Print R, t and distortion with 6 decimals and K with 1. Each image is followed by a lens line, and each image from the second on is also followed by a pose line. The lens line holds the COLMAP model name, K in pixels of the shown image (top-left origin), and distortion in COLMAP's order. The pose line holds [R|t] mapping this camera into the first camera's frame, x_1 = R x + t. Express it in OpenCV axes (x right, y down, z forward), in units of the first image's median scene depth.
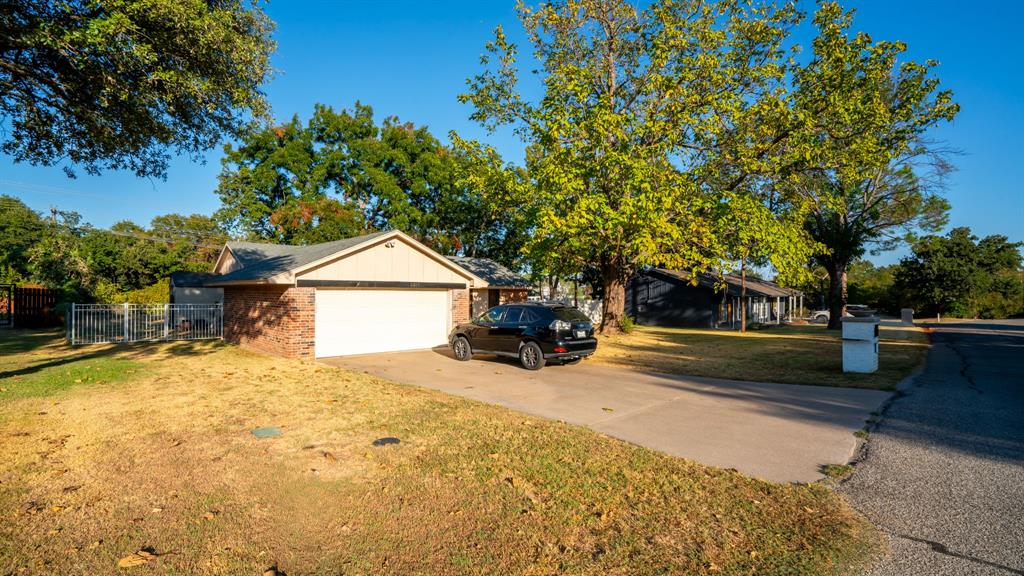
lens RADIAL K [[471.1, 0, 517.9], [0, 471.1, 291.0], [0, 0, 1]] dist [-0.062543, 0.022786]
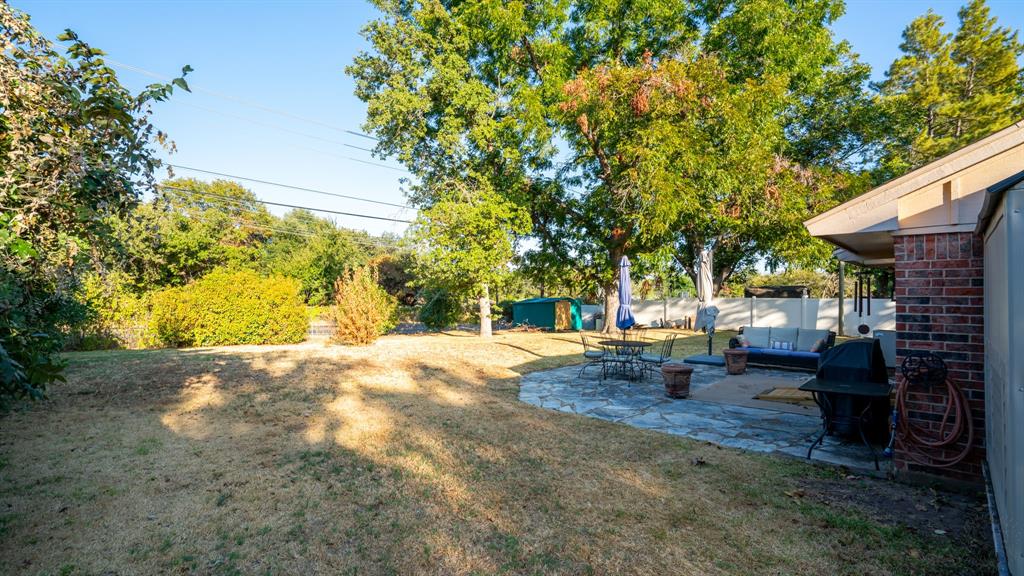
lens RADIAL K [[471.1, 0, 517.9], [0, 471.1, 291.0], [0, 0, 1]] dist [-0.062543, 0.022786]
pose [[0.999249, -0.007444, 0.038014, -0.368292], [0.007544, 0.999968, -0.002500, 0.003513], [-0.037994, 0.002785, 0.999274, 0.386952]]
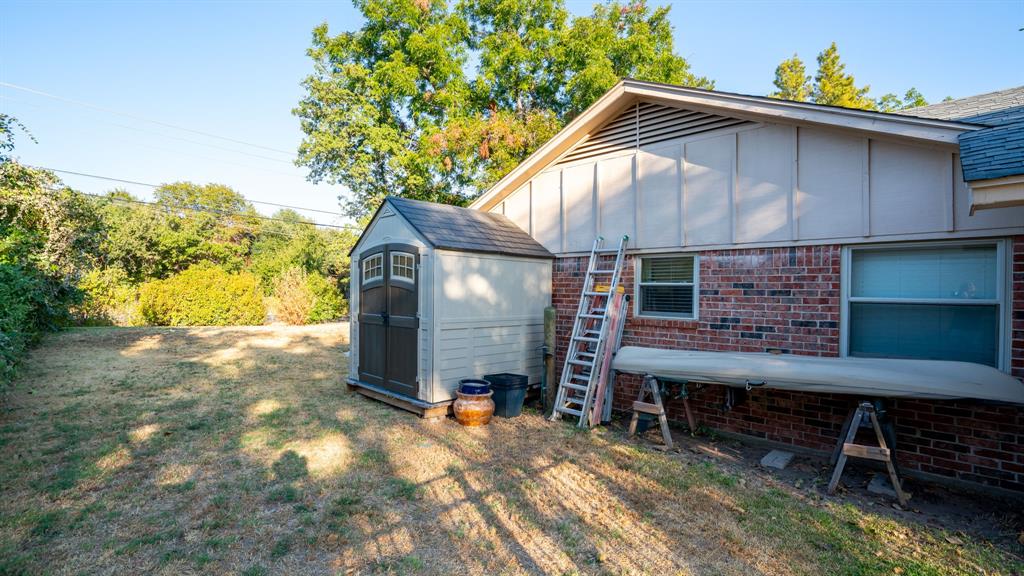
lens RADIAL K [[471.1, 0, 517.9], [0, 471.1, 291.0], [0, 0, 1]] dist [-0.062543, 0.022786]
pose [[0.999630, 0.007986, 0.026017, -0.275841], [-0.008098, 0.999958, 0.004203, 0.003560], [-0.025983, -0.004412, 0.999653, 0.289461]]
